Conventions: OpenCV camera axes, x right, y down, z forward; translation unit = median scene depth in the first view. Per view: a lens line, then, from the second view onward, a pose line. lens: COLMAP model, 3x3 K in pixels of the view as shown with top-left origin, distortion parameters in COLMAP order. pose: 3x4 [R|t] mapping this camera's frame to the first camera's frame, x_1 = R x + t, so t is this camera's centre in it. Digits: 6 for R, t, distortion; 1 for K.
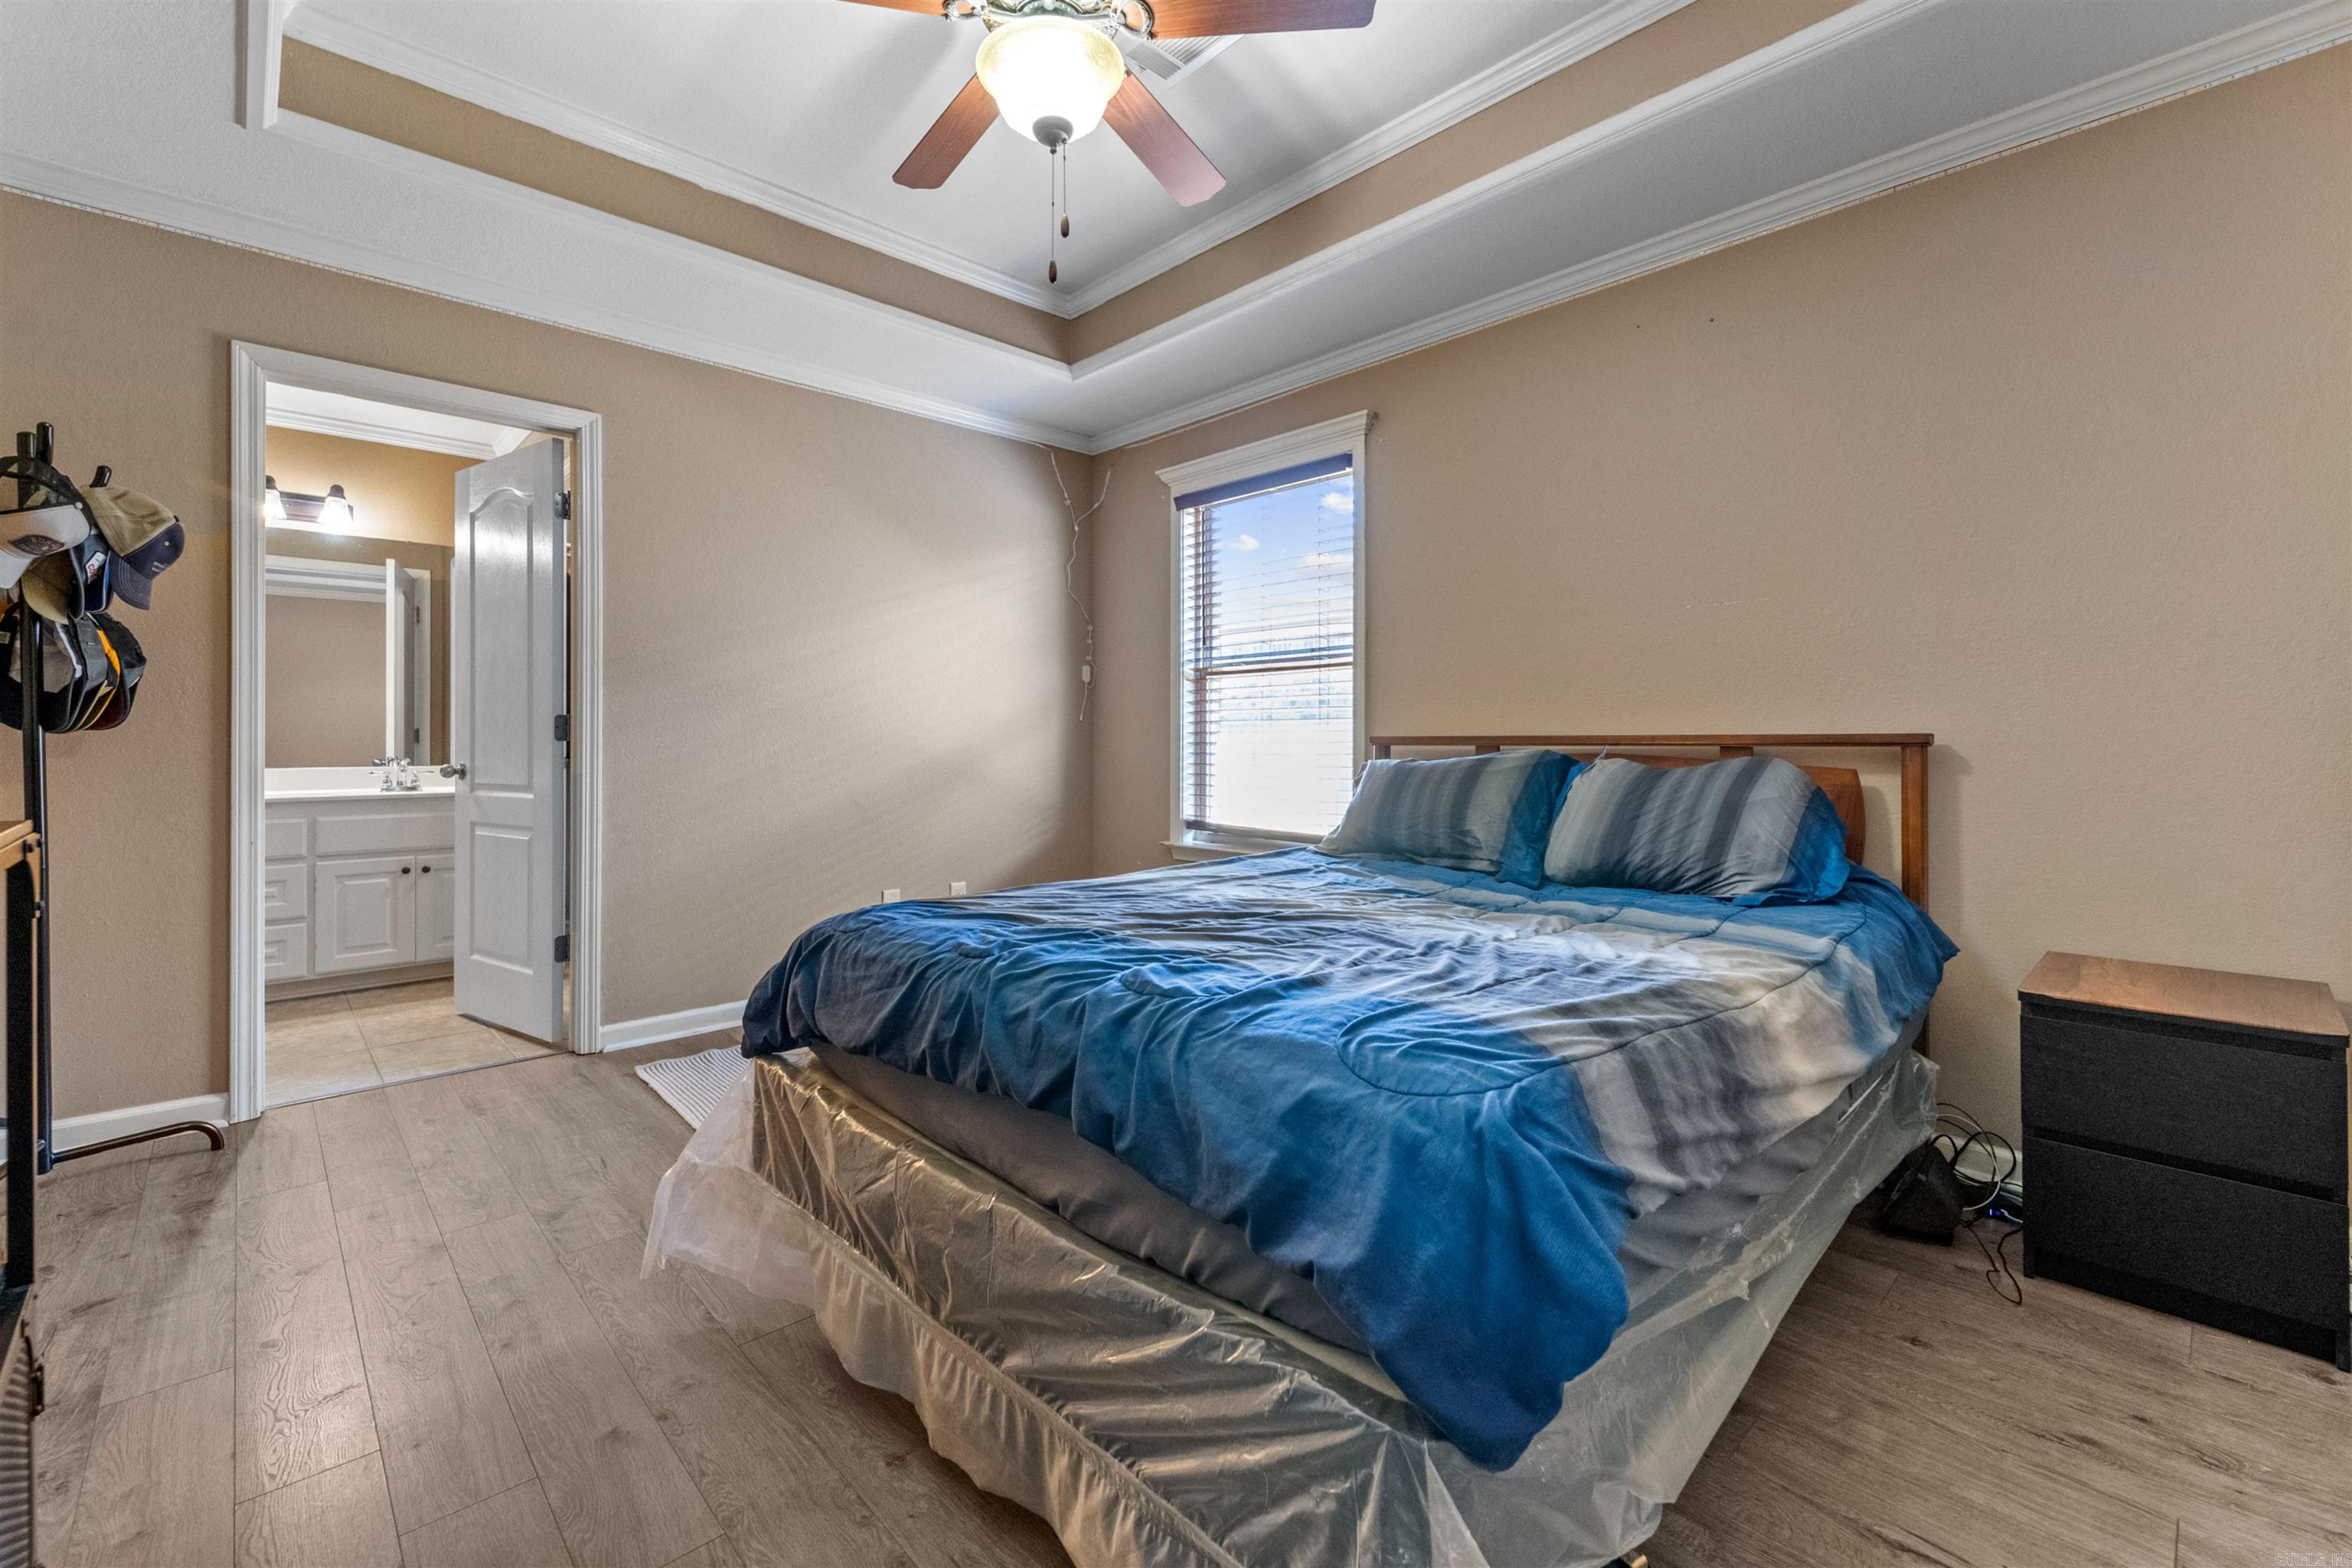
lens RADIAL K [[985.0, 0, 1171.5], [0, 985.0, 745.9], [0, 0, 1]] dist [0.000105, -0.000164]
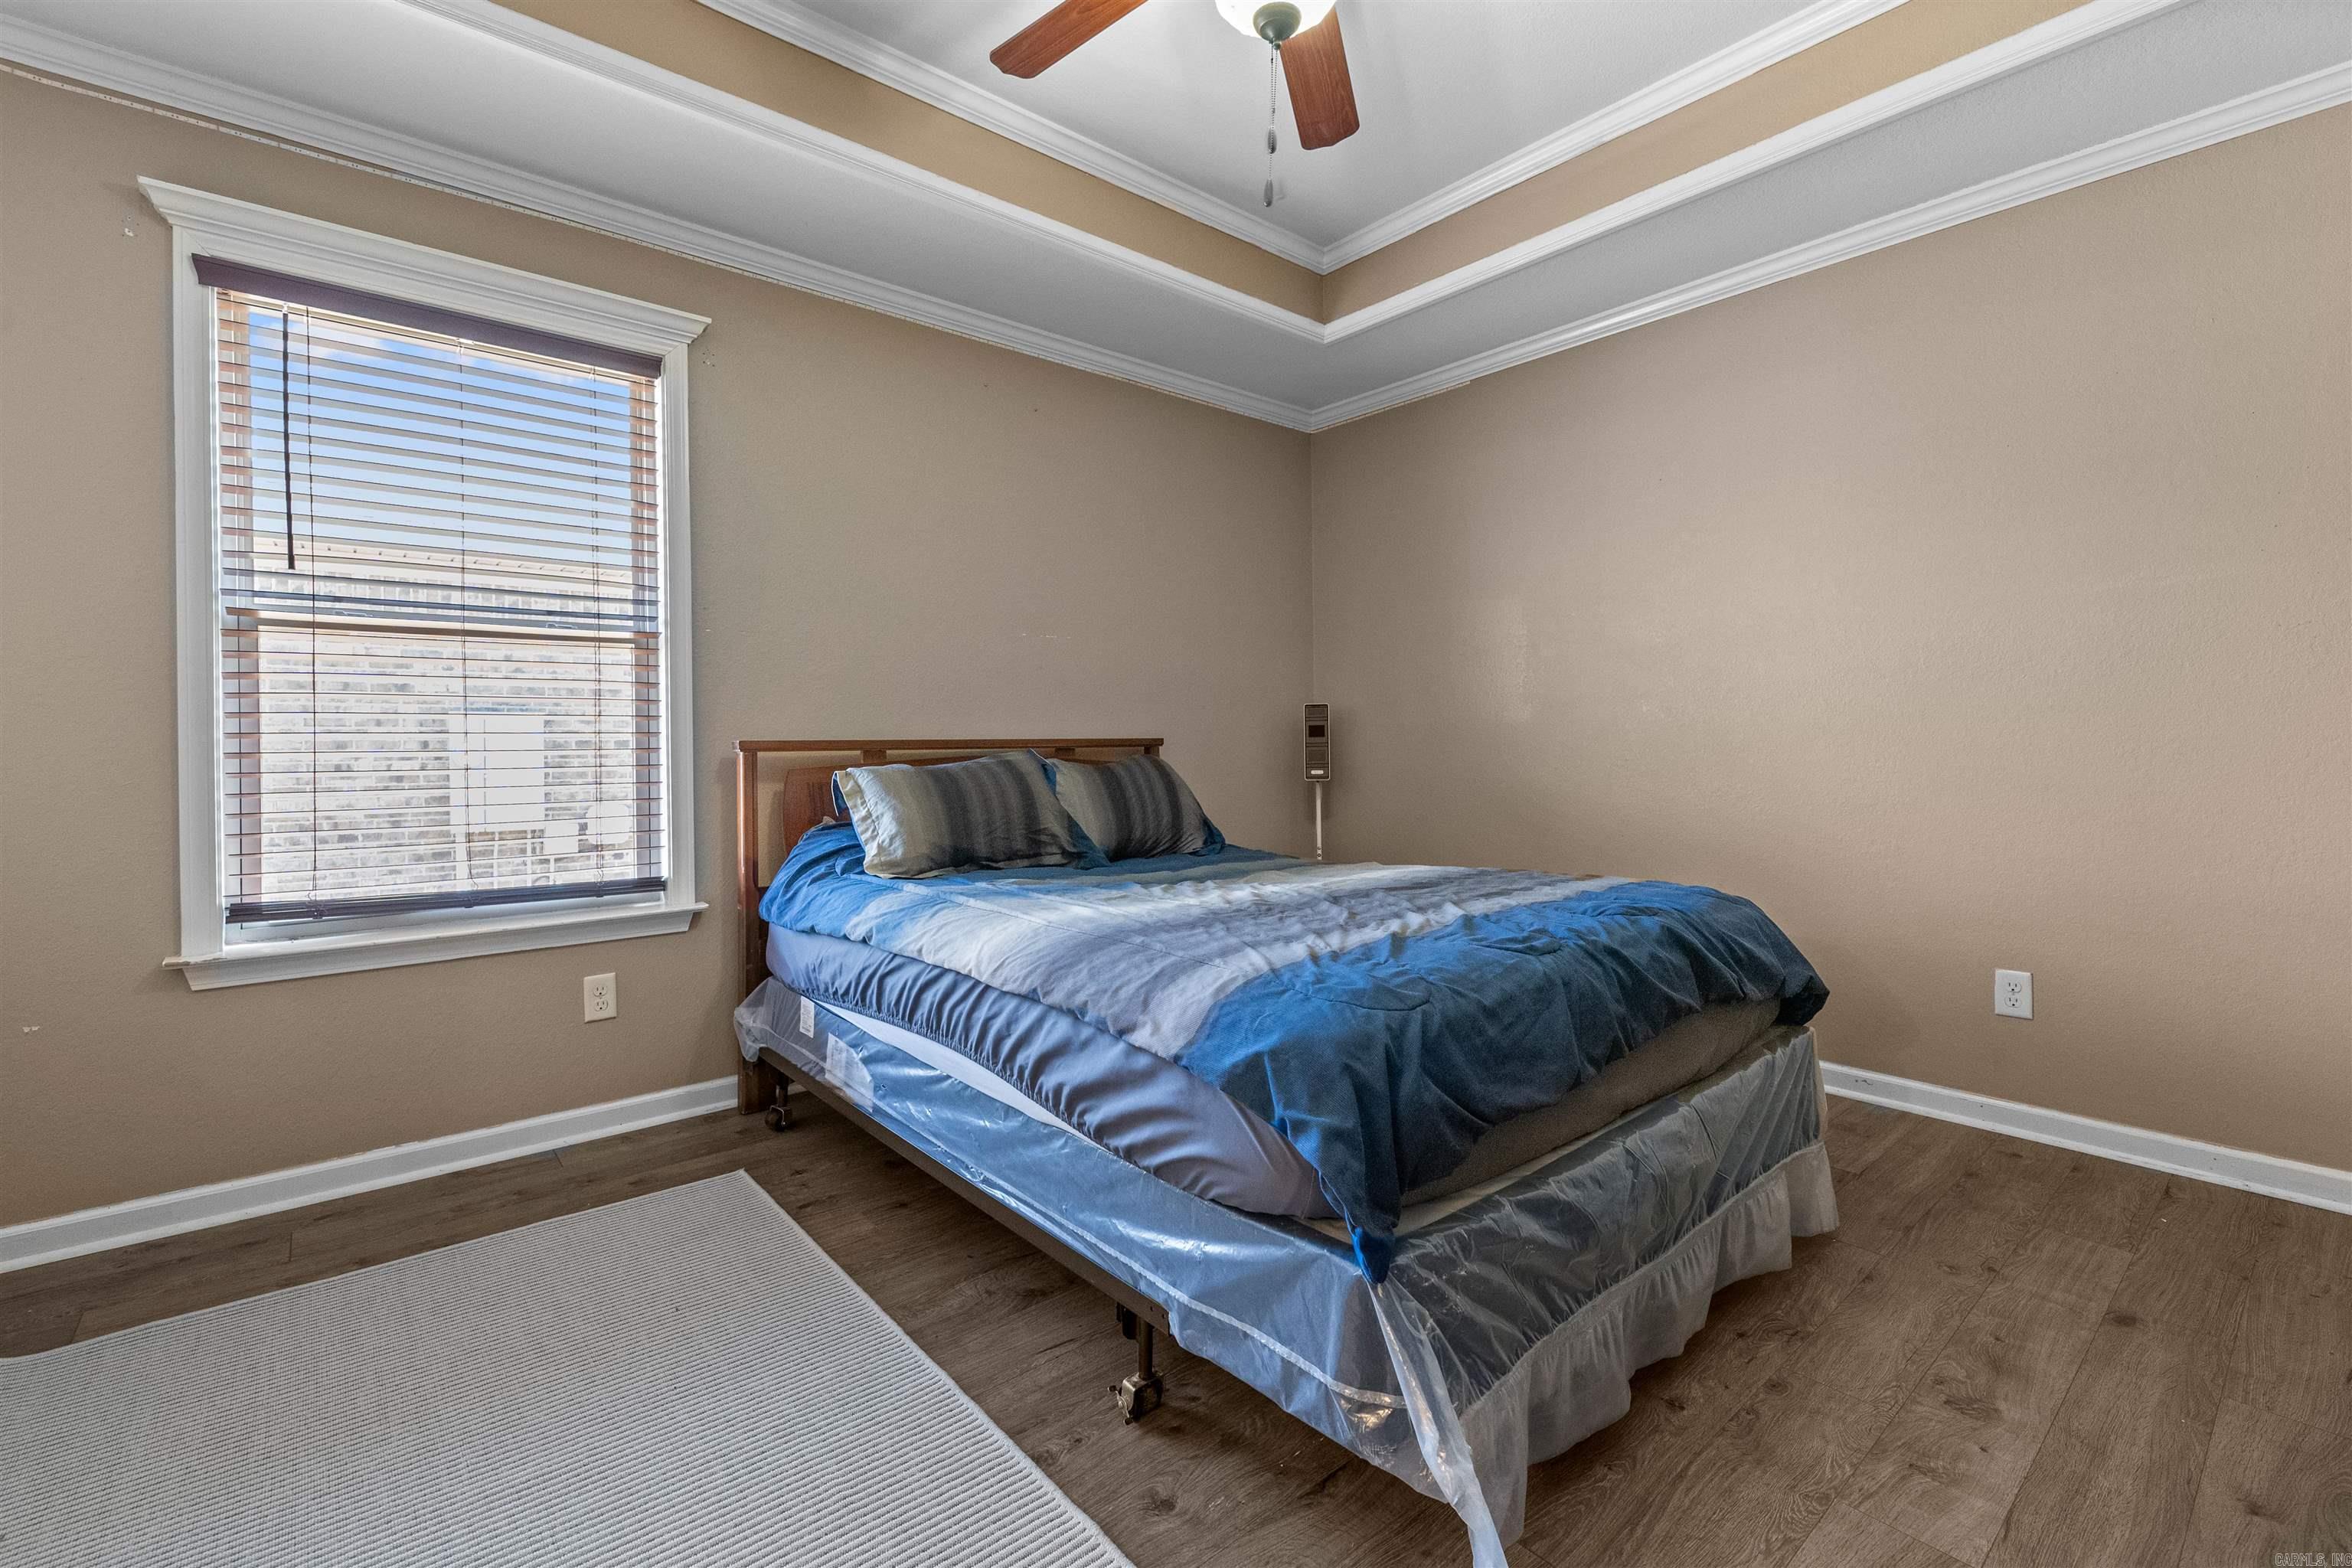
lens RADIAL K [[985.0, 0, 1171.5], [0, 985.0, 745.9], [0, 0, 1]] dist [0.000105, -0.000164]
pose [[0.078291, -0.003526, 0.996924, -0.530523], [0.010989, 0.999936, 0.002674, -0.002838], [-0.996870, 0.010745, 0.078325, 0.562112]]
